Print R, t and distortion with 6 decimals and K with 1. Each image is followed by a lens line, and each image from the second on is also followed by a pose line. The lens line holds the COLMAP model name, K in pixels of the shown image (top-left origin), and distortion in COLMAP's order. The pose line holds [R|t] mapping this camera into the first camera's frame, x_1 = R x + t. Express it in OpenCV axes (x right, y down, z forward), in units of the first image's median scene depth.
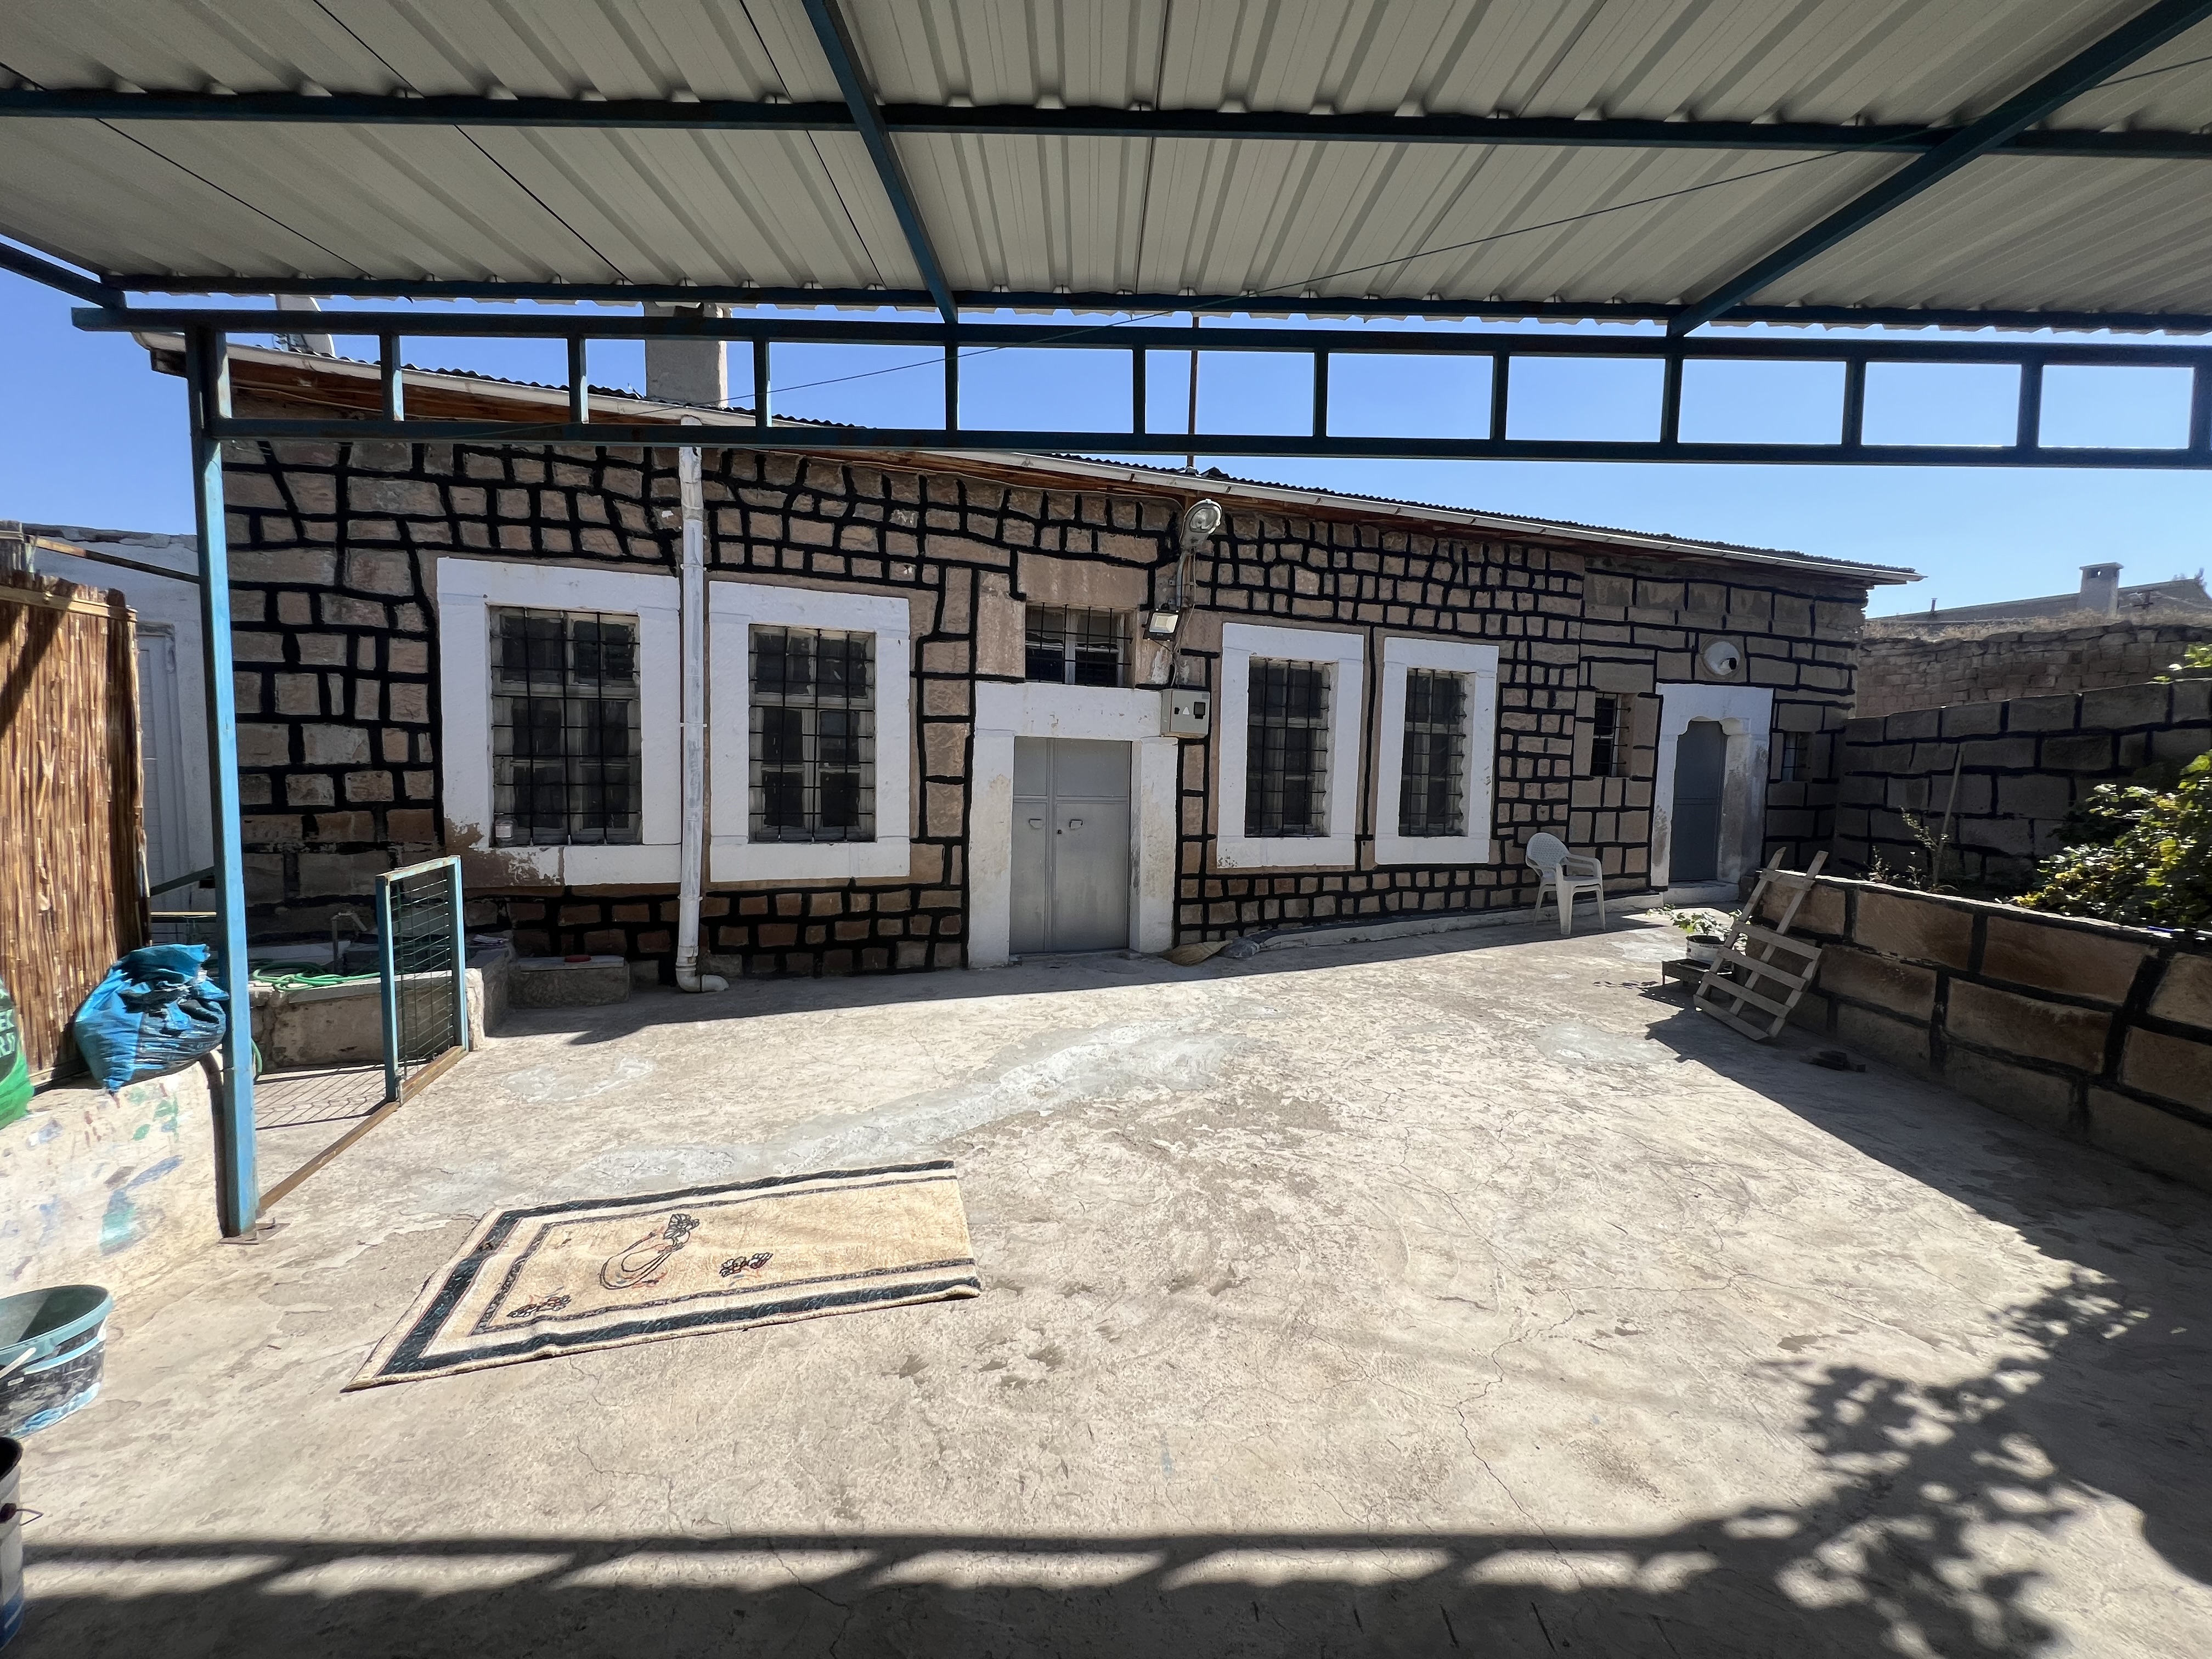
lens RADIAL K [[883.4, 0, 1112.1], [0, 883.4, 832.6], [0, 0, 1]] dist [0.000772, -0.000147]
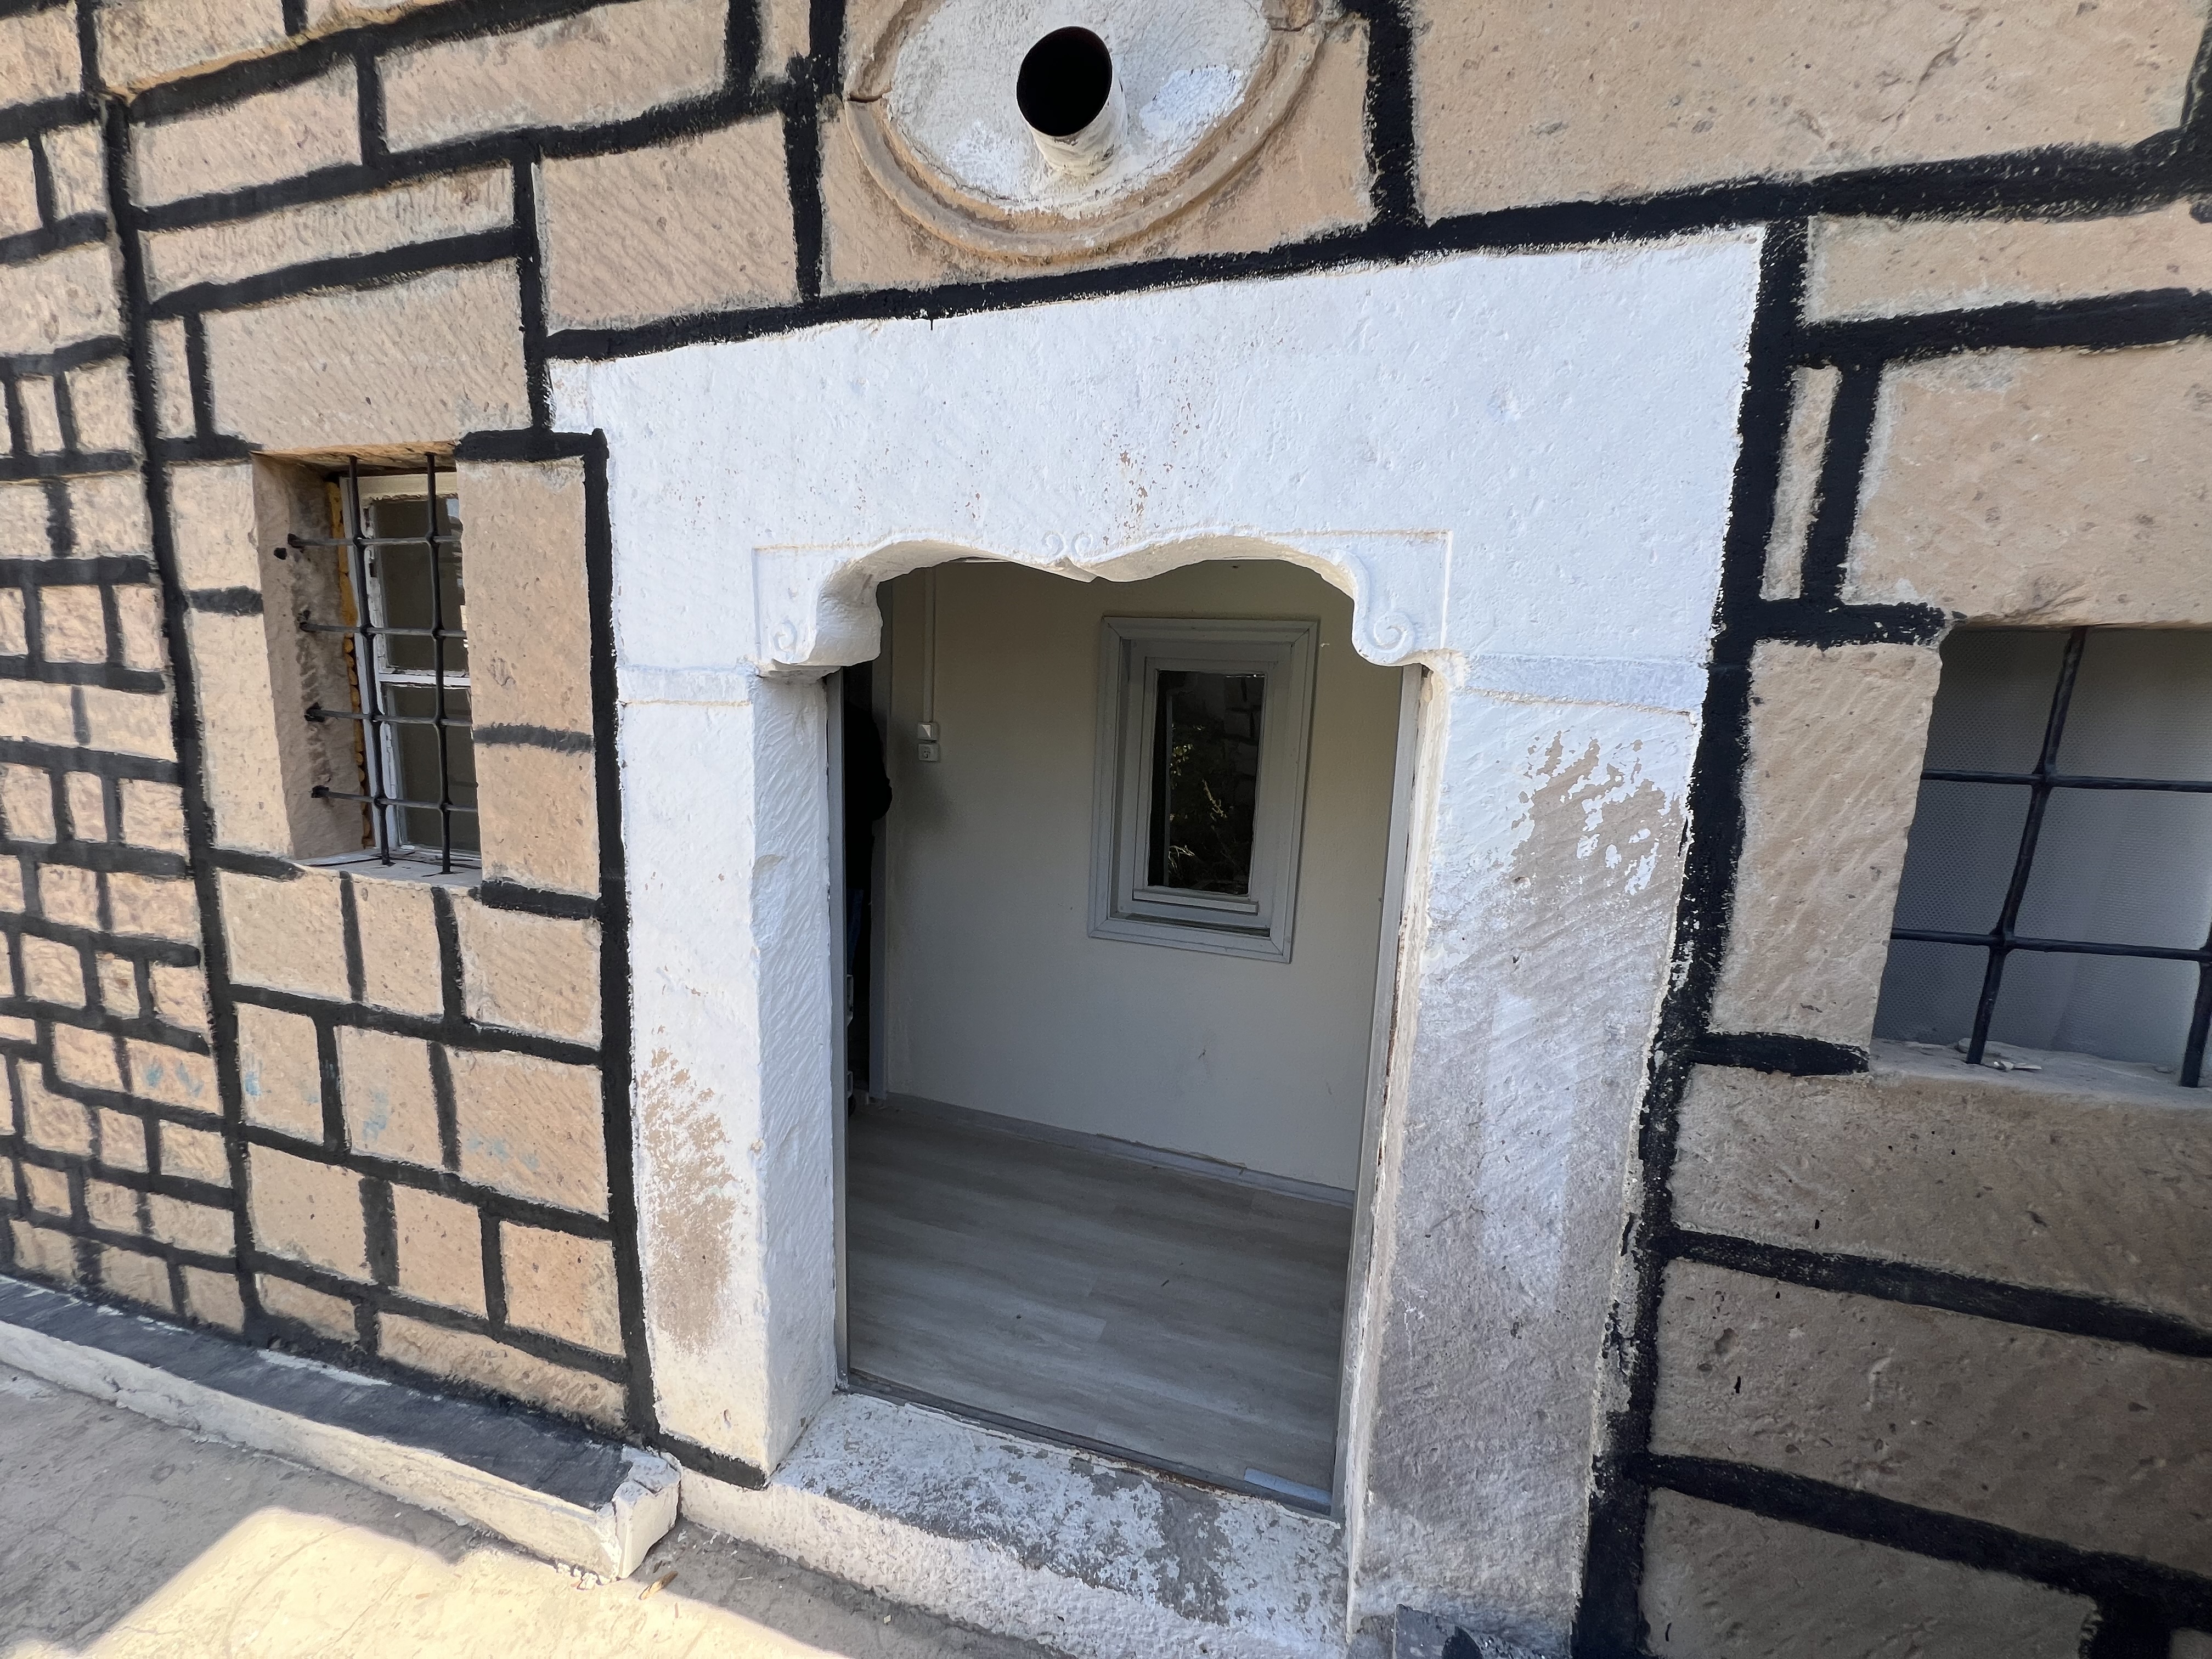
lens RADIAL K [[883.4, 0, 1112.1], [0, 883.4, 832.6], [0, 0, 1]] dist [0.000772, -0.000147]
pose [[0.786338, 0.102303, -0.609267, 0.821495], [-0.065594, 0.994445, 0.082321, -0.100440], [0.614305, -0.024768, 0.788680, 0.934497]]
